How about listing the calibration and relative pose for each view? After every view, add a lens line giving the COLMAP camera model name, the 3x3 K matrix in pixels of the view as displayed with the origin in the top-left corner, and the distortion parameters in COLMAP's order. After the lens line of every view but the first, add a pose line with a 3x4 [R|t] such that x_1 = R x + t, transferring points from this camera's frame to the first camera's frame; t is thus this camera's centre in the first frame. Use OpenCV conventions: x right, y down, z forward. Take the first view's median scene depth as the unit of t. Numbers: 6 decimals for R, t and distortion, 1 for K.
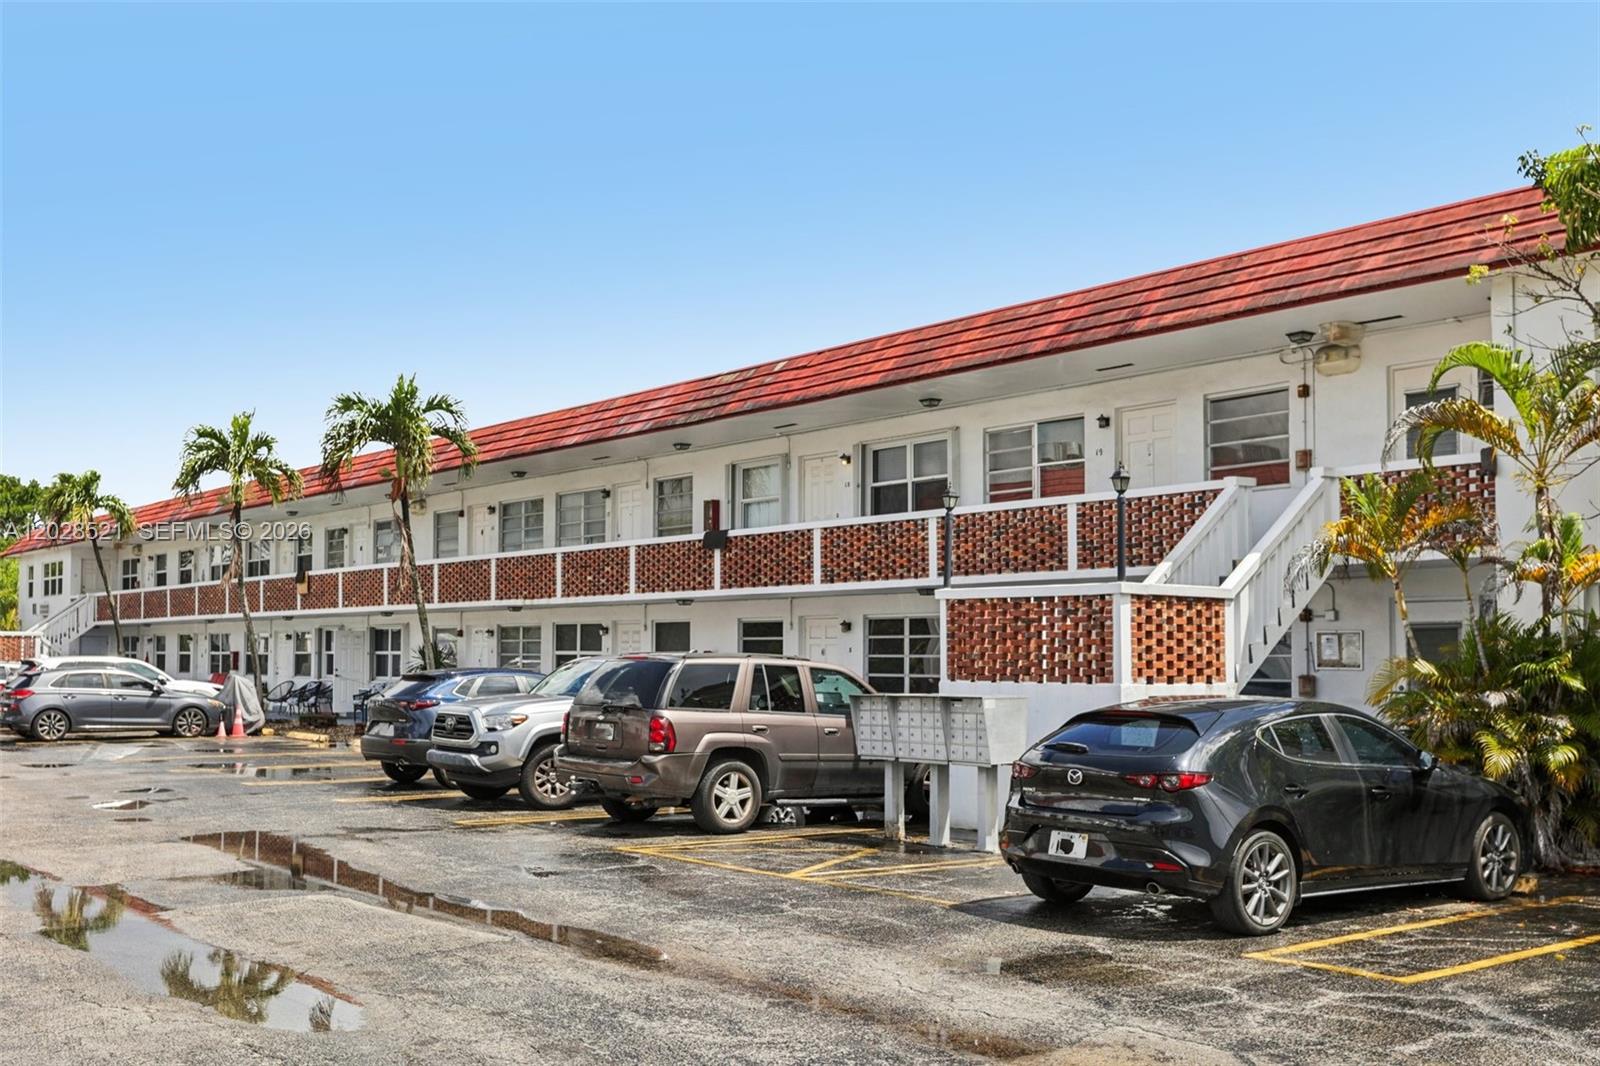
lens RADIAL K [[1716.0, 0, 796.6], [0, 1716.0, 529.3], [0, 0, 1]] dist [-0.116956, 0.000000]
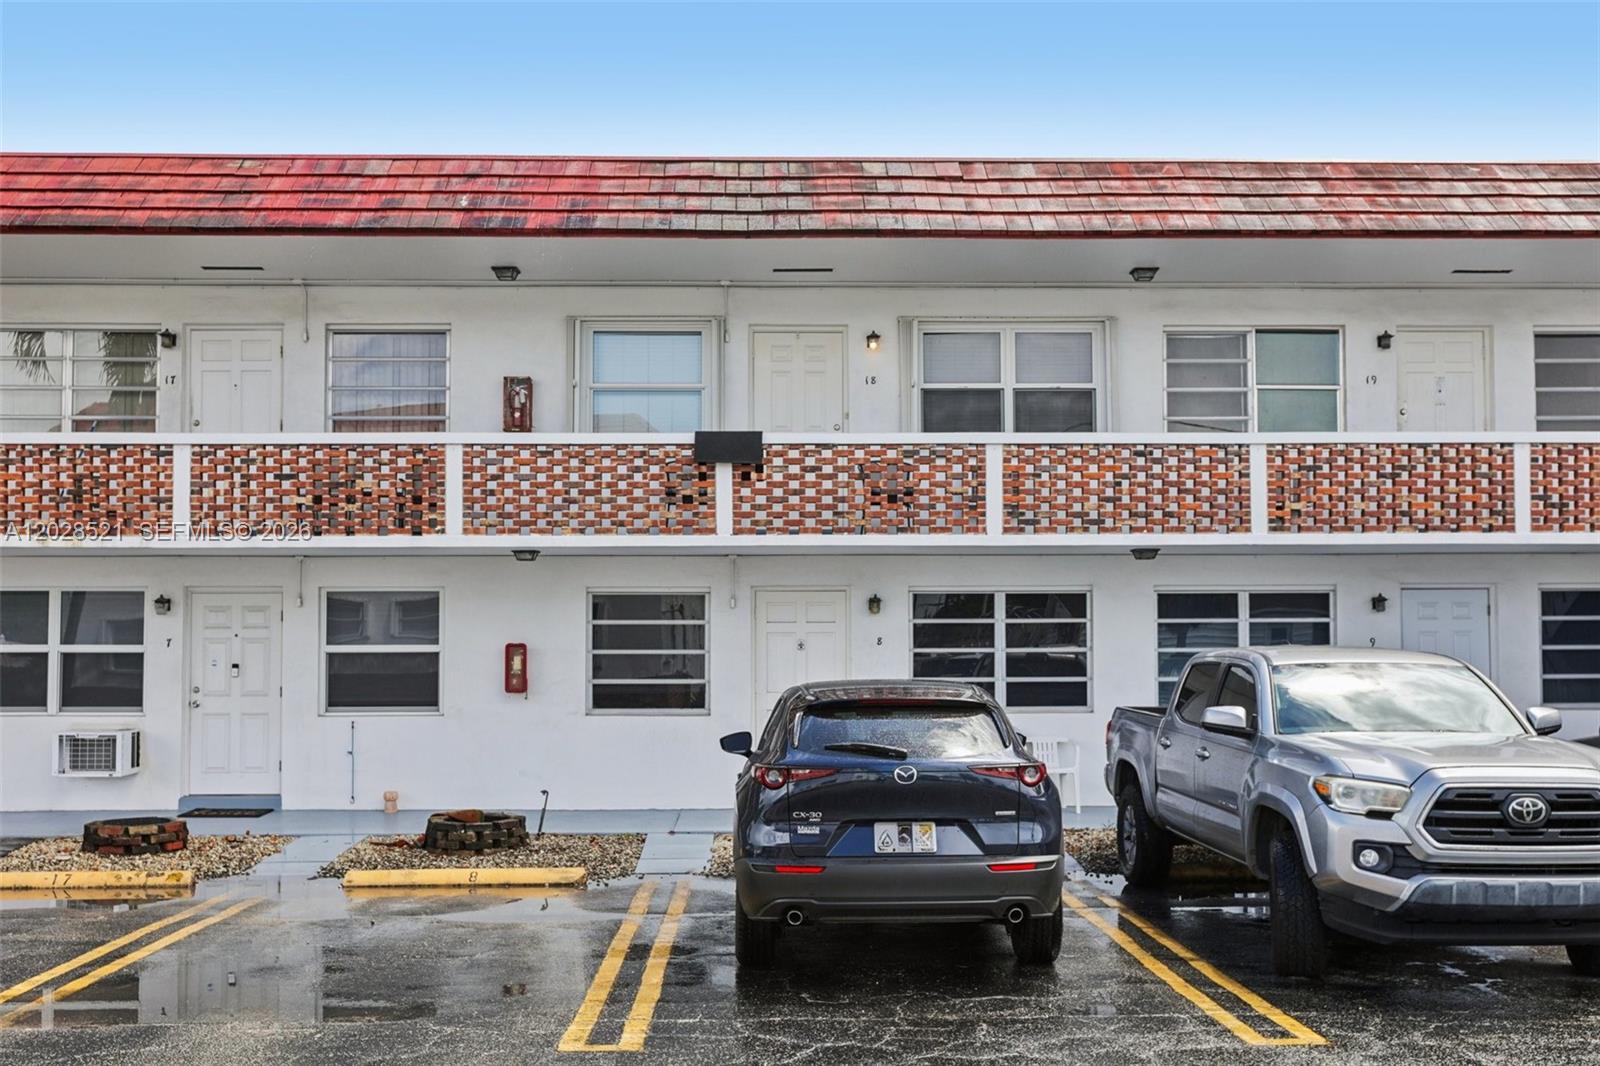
lens RADIAL K [[1716.0, 0, 800.1], [0, 1716.0, 540.1], [0, 0, 1]] dist [-0.116956, 0.000000]
pose [[0.572696, 0.047924, 0.818366, -0.576146], [-0.054575, 0.998304, -0.020270, 0.054631], [-0.817949, -0.033054, 0.574340, 0.763626]]
